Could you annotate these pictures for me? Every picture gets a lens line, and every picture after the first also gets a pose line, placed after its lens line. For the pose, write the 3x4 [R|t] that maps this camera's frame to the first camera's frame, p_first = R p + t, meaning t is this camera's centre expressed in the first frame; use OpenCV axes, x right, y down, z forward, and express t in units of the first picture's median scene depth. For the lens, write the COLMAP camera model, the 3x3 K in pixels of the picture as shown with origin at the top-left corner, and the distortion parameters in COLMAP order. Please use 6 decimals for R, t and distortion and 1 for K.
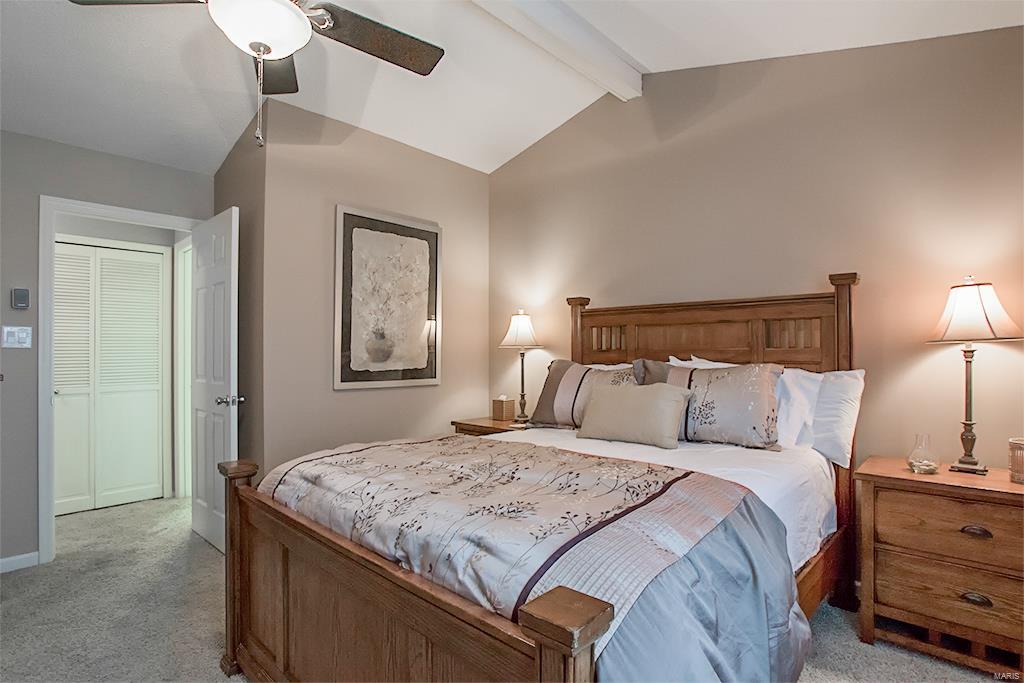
lens RADIAL K [[513.4, 0, 514.0], [0, 513.4, 344.6], [0, 0, 1]] dist [-0.063845, 0.026346]
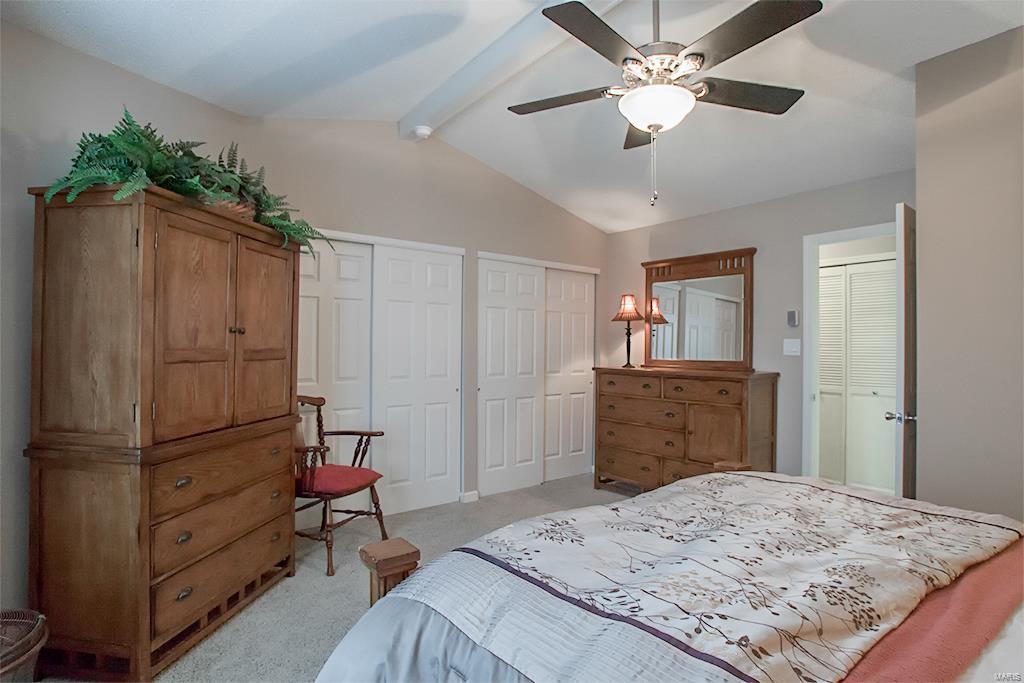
lens RADIAL K [[513.4, 0, 514.7], [0, 513.4, 342.6], [0, 0, 1]] dist [-0.063845, 0.026346]
pose [[-0.165362, -0.007126, -0.986207, 0.965890], [0.006518, 0.999944, -0.008318, -0.045371], [0.986211, -0.007804, -0.165306, 1.033806]]
